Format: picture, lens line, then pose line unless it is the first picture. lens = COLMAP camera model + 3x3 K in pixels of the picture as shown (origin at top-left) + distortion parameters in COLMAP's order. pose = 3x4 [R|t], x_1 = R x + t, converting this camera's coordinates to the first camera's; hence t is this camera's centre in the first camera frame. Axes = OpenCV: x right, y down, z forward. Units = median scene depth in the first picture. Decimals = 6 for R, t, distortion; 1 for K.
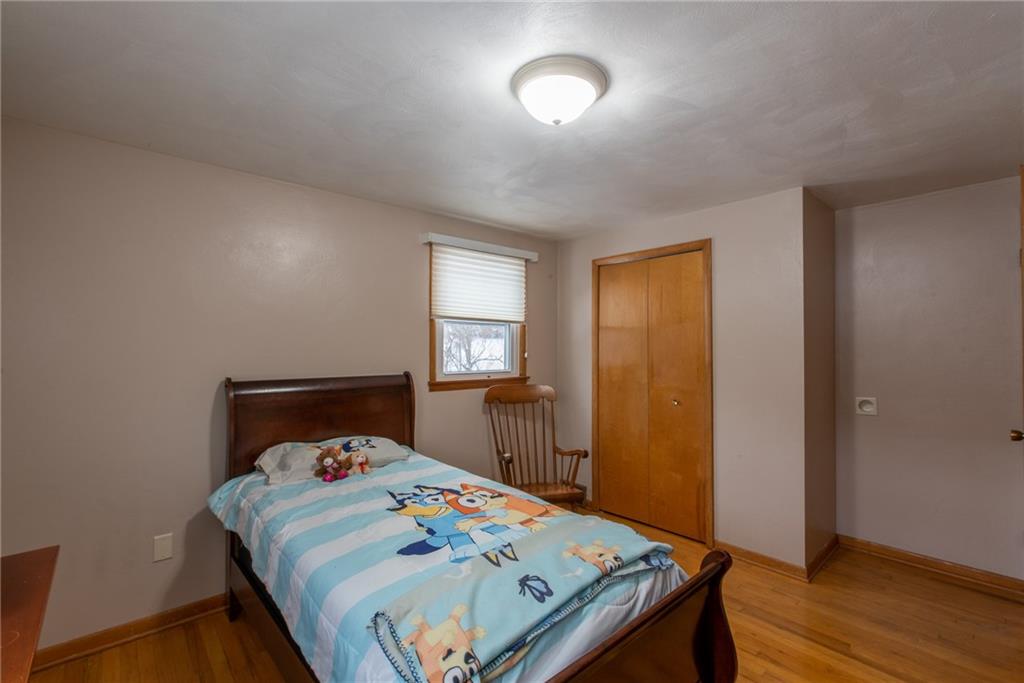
lens RADIAL K [[449.7, 0, 513.2], [0, 449.7, 342.1], [0, 0, 1]] dist [-0.001189, -0.000025]
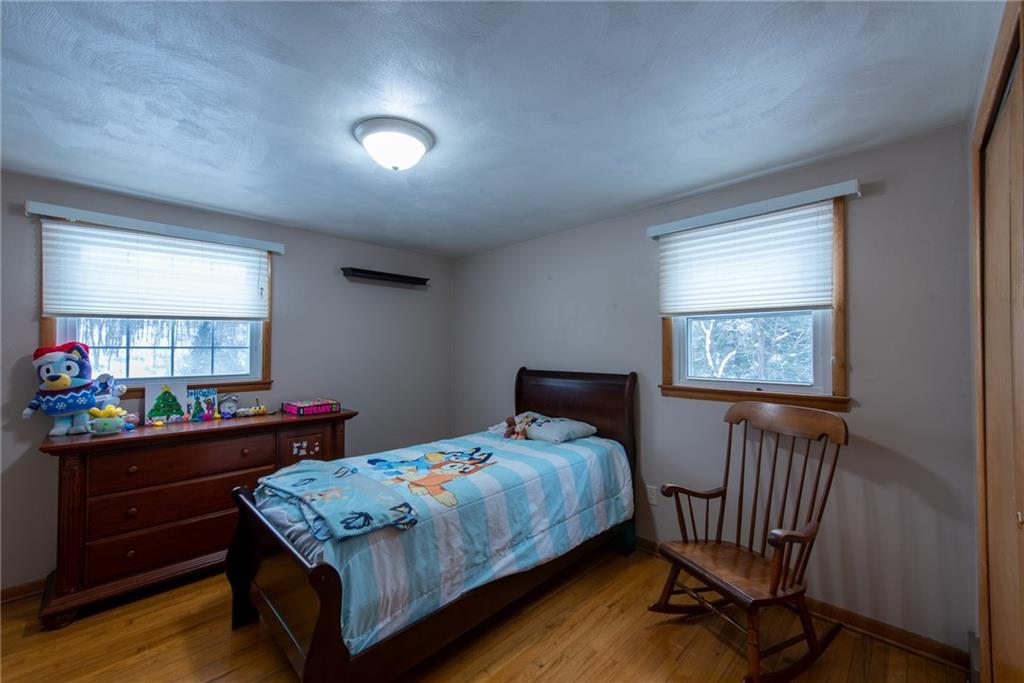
lens RADIAL K [[401.1, 0, 513.8], [0, 401.1, 346.9], [0, 0, 1]] dist [0.008885, -0.001888]
pose [[0.060976, -0.006954, -0.998115, 1.005419], [0.012279, 0.999905, -0.006216, 0.016129], [0.998064, -0.011876, 0.061055, 1.030996]]
